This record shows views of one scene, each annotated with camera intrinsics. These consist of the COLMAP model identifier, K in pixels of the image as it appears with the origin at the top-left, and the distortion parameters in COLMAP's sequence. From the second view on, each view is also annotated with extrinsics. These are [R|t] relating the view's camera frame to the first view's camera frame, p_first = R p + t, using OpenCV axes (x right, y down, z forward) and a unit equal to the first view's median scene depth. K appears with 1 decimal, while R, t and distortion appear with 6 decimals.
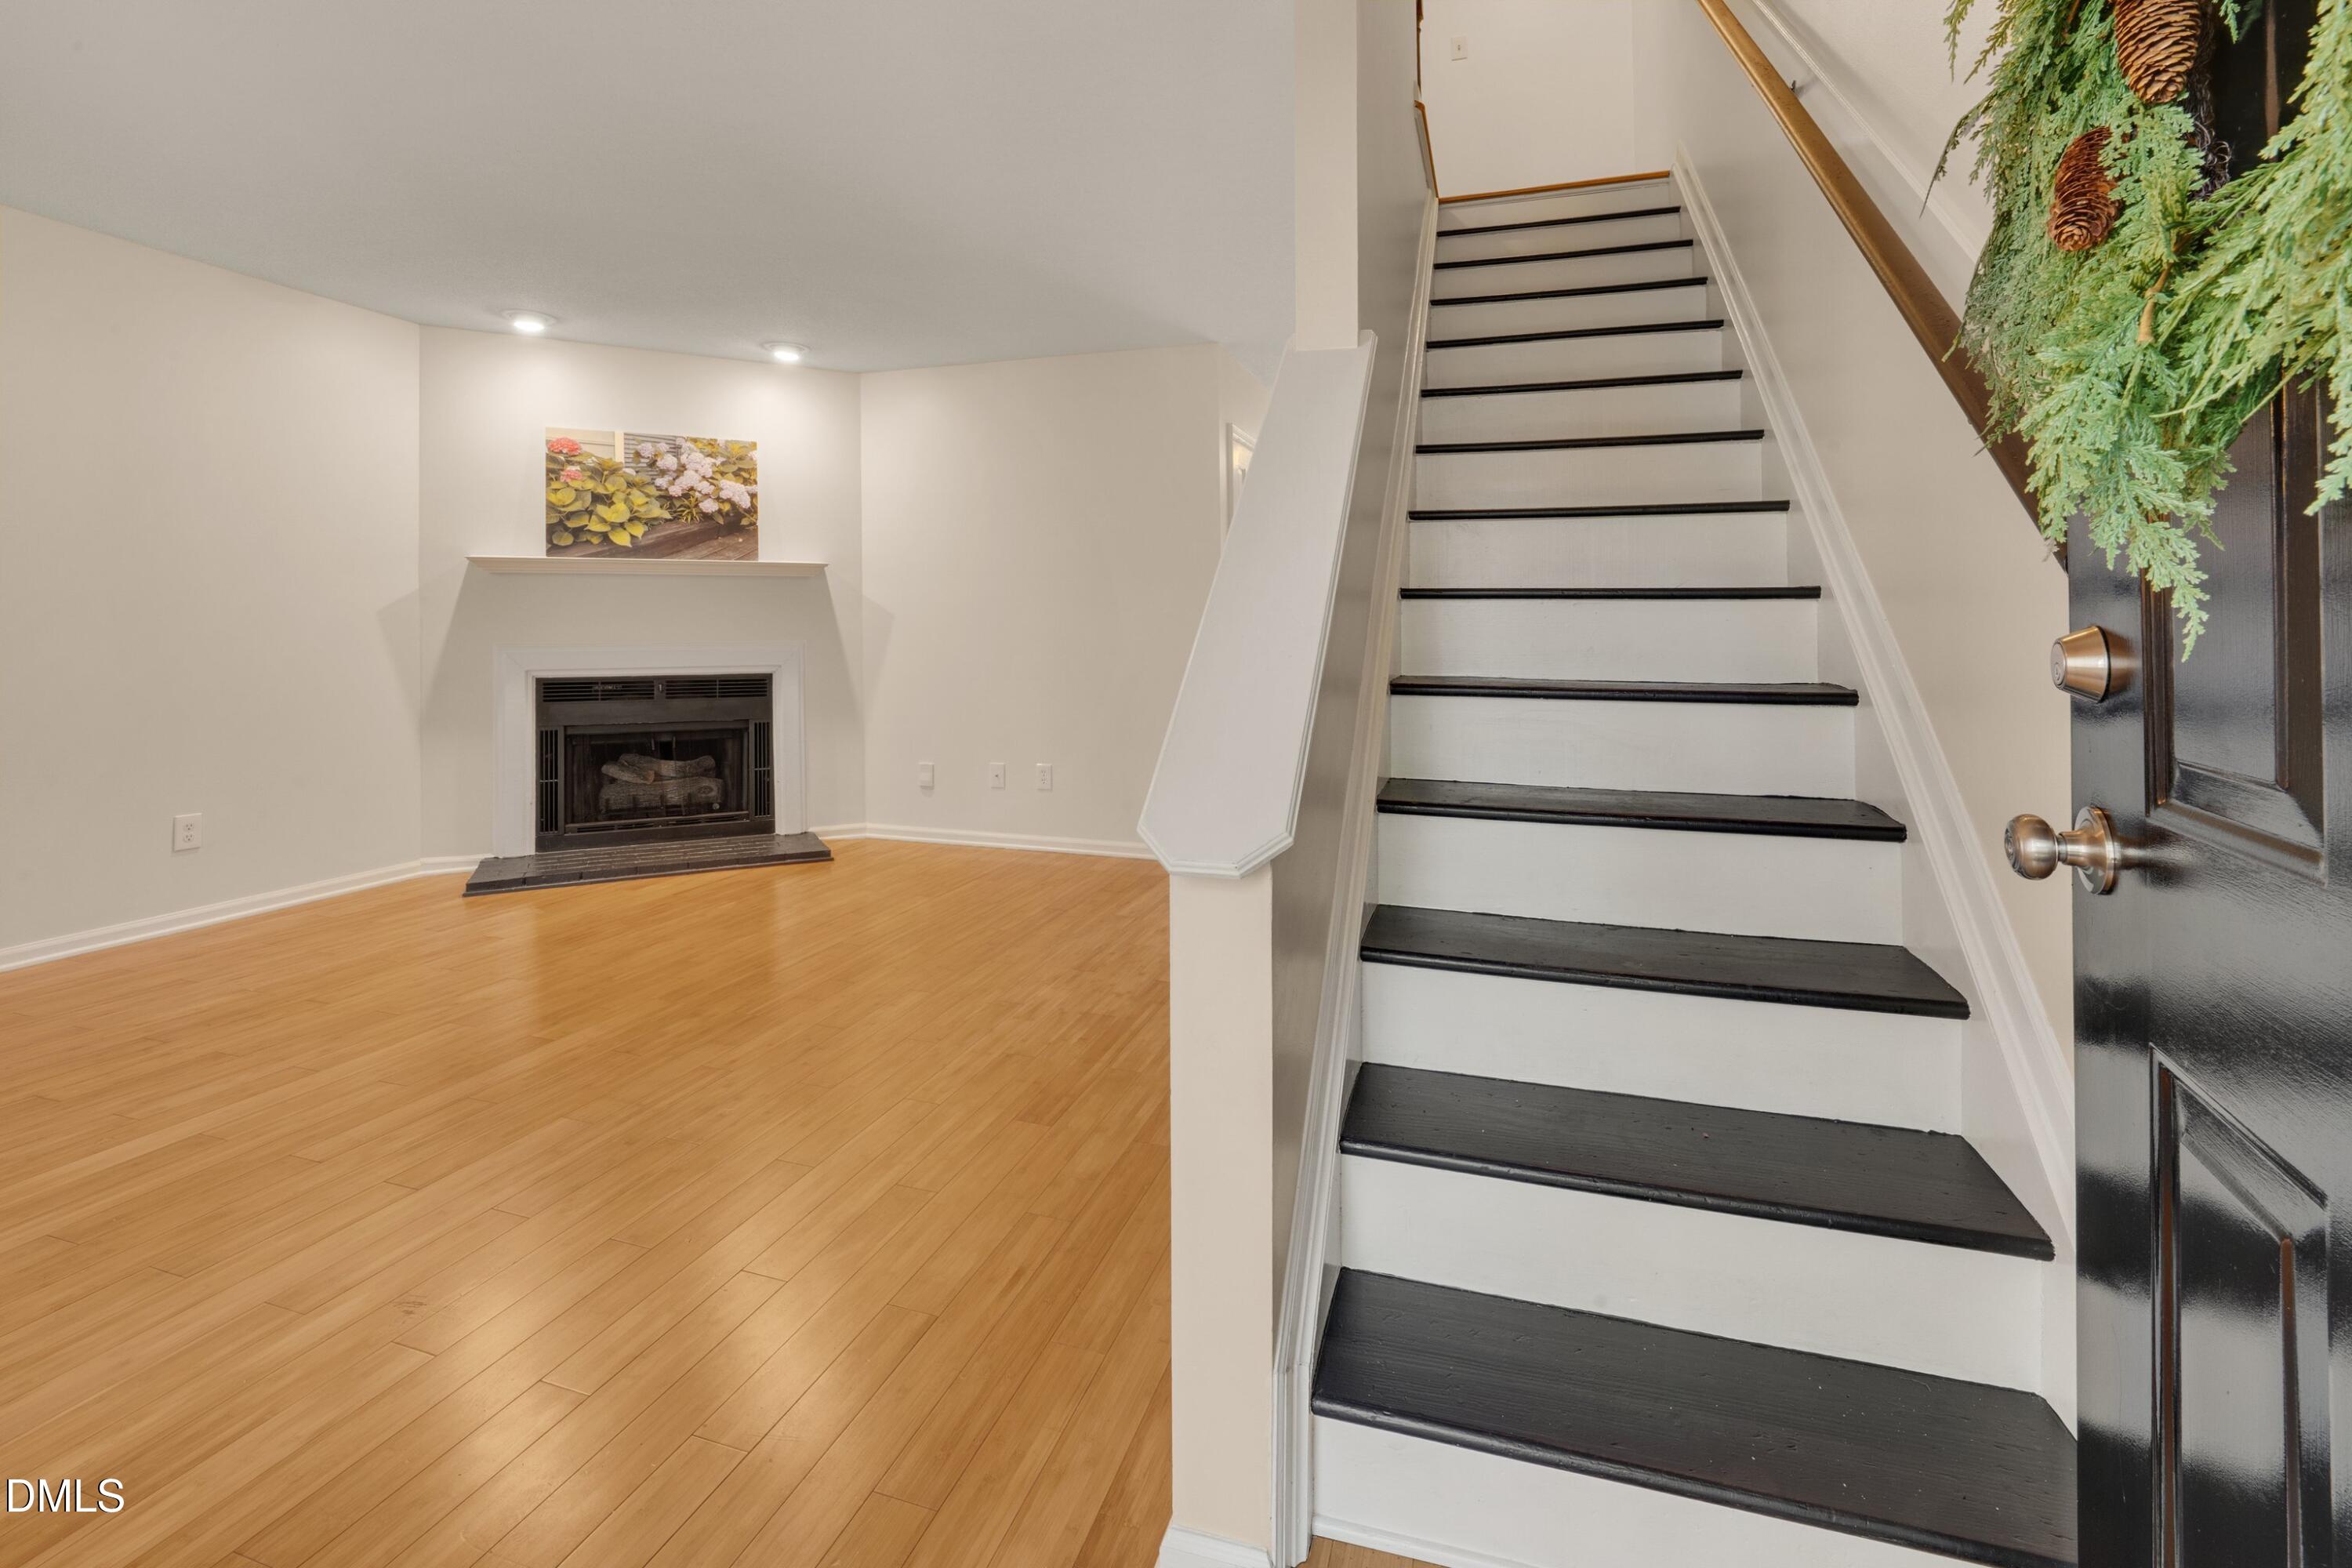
lens RADIAL K [[1029.9, 0, 1182.3], [0, 1029.9, 619.2], [0, 0, 1]] dist [-0.001332, -0.000495]
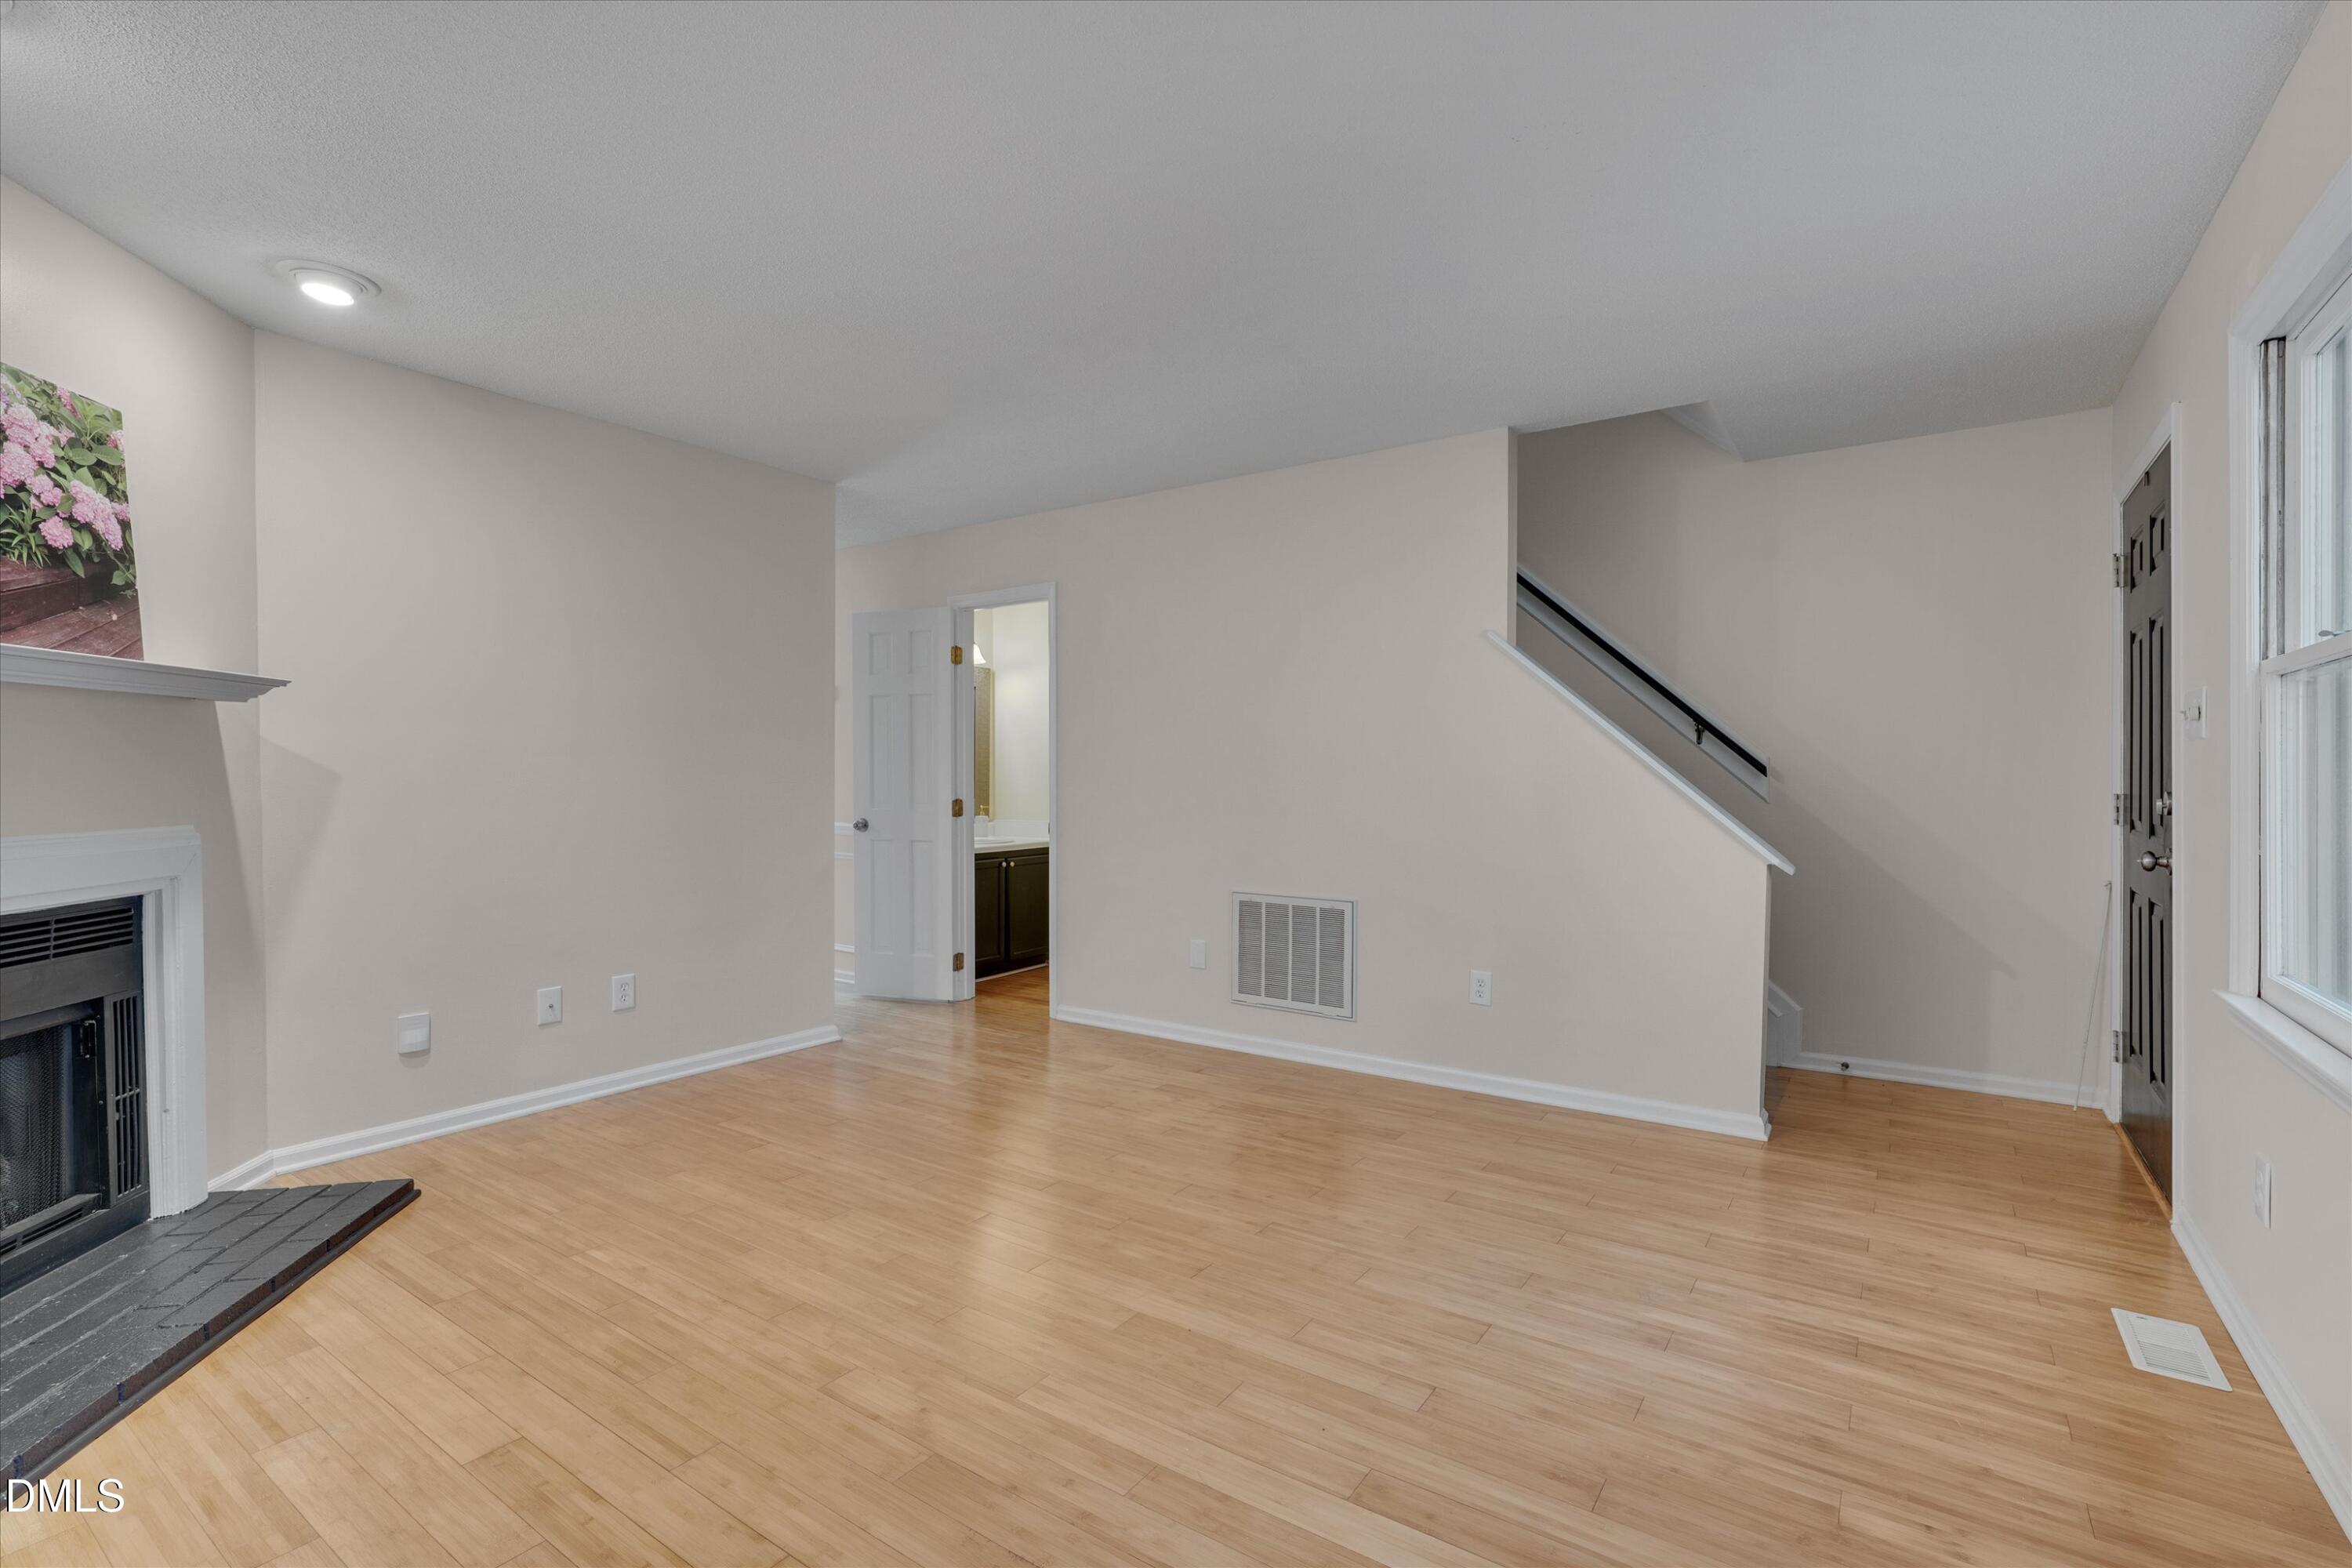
lens RADIAL K [[1050.8, 0, 1181.8], [0, 1050.8, 778.2], [0, 0, 1]] dist [-0.000406, 0.000043]
pose [[0.290842, -0.005682, 0.956754, -0.744809], [-0.003569, 0.999969, 0.007023, -0.007974], [-0.956764, -0.005457, 0.290813, 0.391994]]
